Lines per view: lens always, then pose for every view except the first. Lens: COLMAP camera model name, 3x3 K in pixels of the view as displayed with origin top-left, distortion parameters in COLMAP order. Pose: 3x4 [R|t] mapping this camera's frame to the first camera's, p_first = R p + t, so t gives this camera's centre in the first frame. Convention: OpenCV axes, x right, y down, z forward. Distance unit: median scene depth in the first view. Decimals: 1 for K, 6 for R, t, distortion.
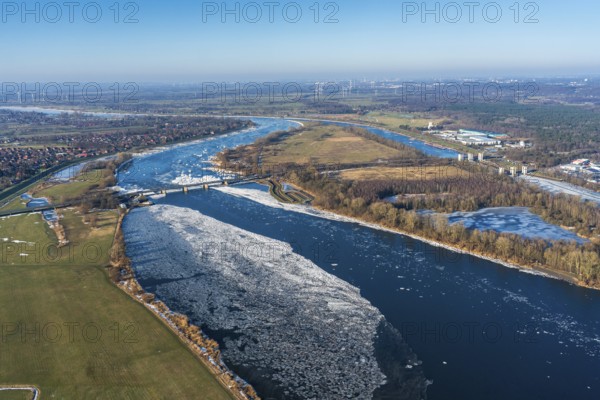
lens RADIAL K [[494.2, 0, 300.0], [0, 494.2, 200.0], [0, 0, 1]] dist [0.009912, -0.003500]
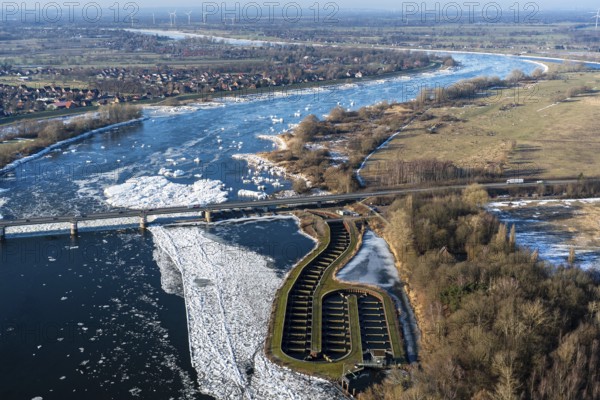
lens RADIAL K [[494.2, 0, 300.0], [0, 494.2, 200.0], [0, 0, 1]] dist [0.009912, -0.003500]
pose [[0.877962, 0.165669, -0.449150, 0.044812], [-0.110864, 0.983068, 0.145897, -0.063347], [0.465716, -0.078297, 0.881464, 0.405636]]
